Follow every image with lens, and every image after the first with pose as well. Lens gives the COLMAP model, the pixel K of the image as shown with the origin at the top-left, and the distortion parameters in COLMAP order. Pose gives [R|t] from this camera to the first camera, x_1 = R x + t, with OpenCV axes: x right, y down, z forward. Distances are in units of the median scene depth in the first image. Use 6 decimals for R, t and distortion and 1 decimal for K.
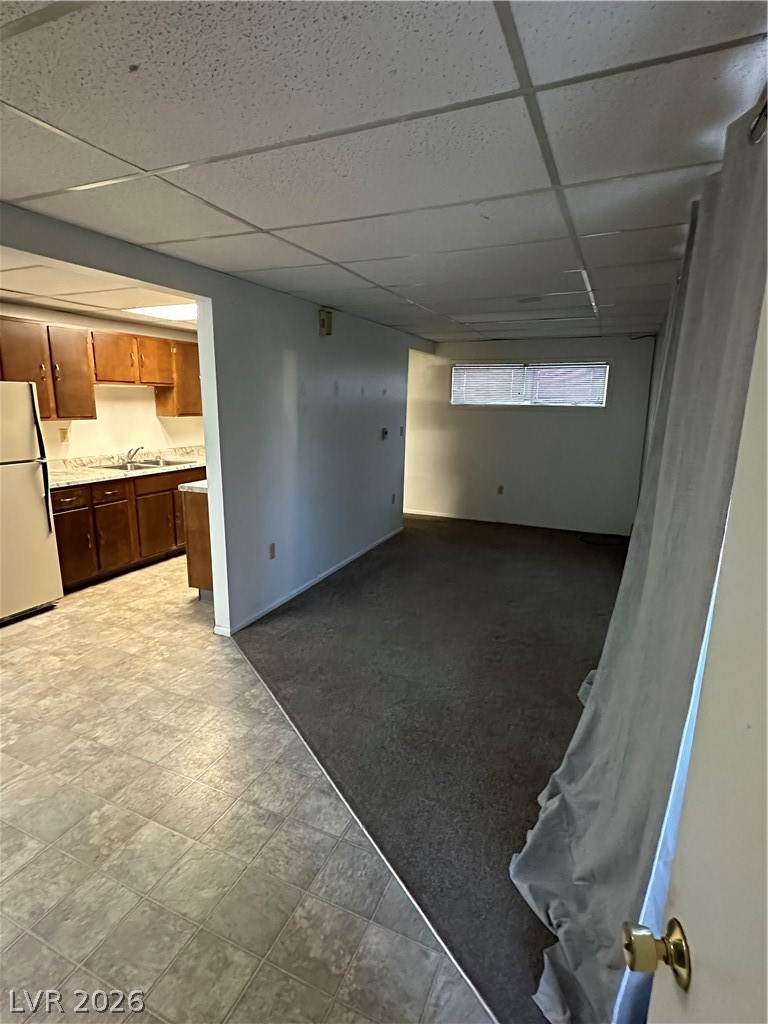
lens RADIAL K [[520.1, 0, 384.0], [0, 520.1, 512.0], [0, 0, 1]] dist [0.000048, 0.000263]
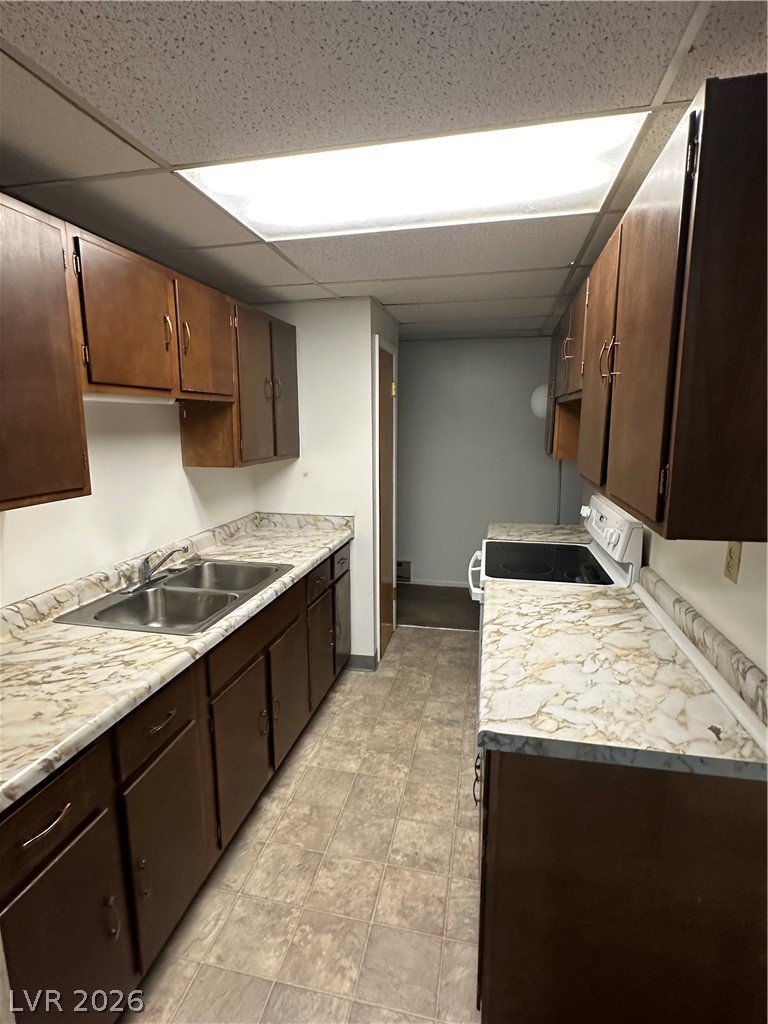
lens RADIAL K [[517.3, 0, 384.0], [0, 517.3, 512.0], [0, 0, 1]] dist [-0.002465, -0.001149]
pose [[0.978664, -0.053187, 0.198463, -0.444167], [0.060840, 0.997613, -0.032662, -0.148247], [-0.196252, 0.044040, 0.979564, 0.645753]]
